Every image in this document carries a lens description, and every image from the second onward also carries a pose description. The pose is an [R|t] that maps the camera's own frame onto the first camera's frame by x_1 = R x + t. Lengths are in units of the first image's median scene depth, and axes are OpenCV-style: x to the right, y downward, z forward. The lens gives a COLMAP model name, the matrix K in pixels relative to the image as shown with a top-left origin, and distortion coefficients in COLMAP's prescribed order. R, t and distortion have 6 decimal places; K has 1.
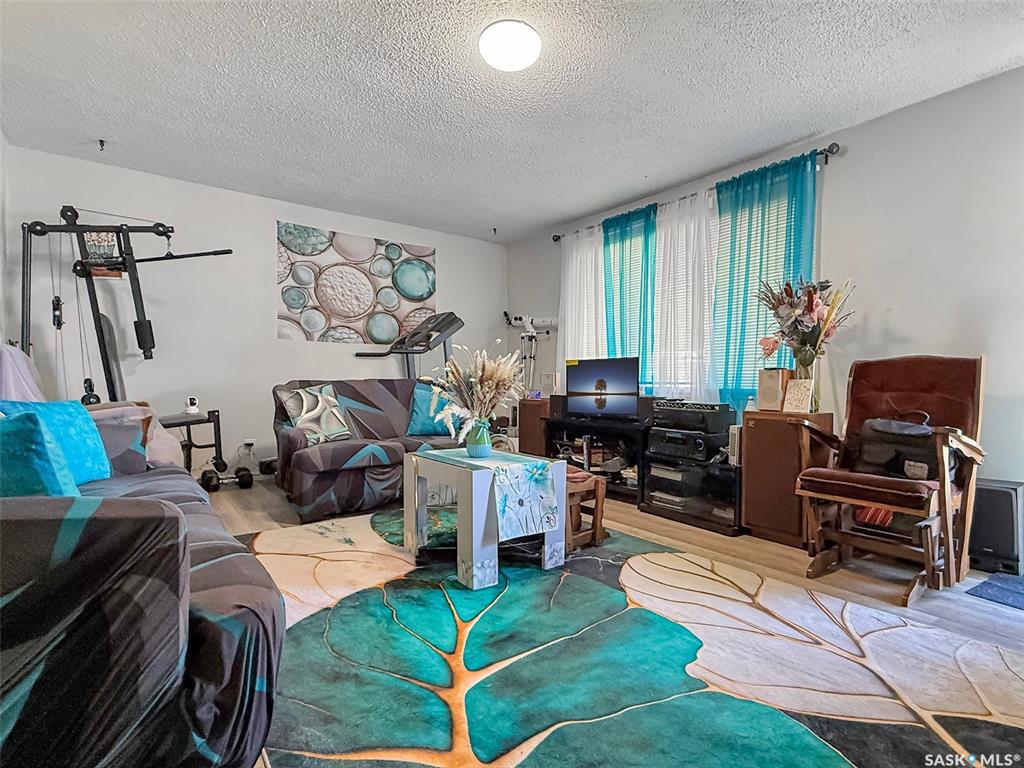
lens RADIAL K [[512.3, 0, 512.0], [0, 512.3, 384.0], [0, 0, 1]] dist [-0.003433, 0.000007]
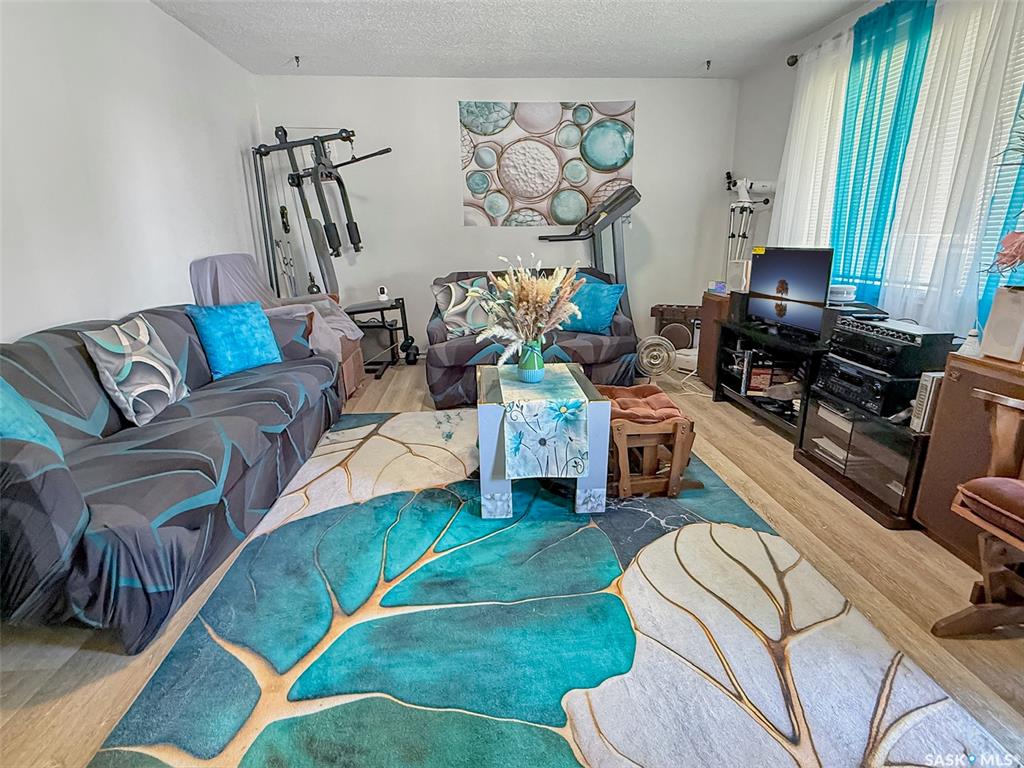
lens RADIAL K [[512.3, 0, 512.0], [0, 512.3, 384.0], [0, 0, 1]] dist [-0.003433, 0.000007]
pose [[0.841366, 0.131792, -0.524152, 0.284993], [0.014723, 0.963865, 0.265986, -0.071536], [0.540266, -0.231508, 0.809022, 0.172718]]
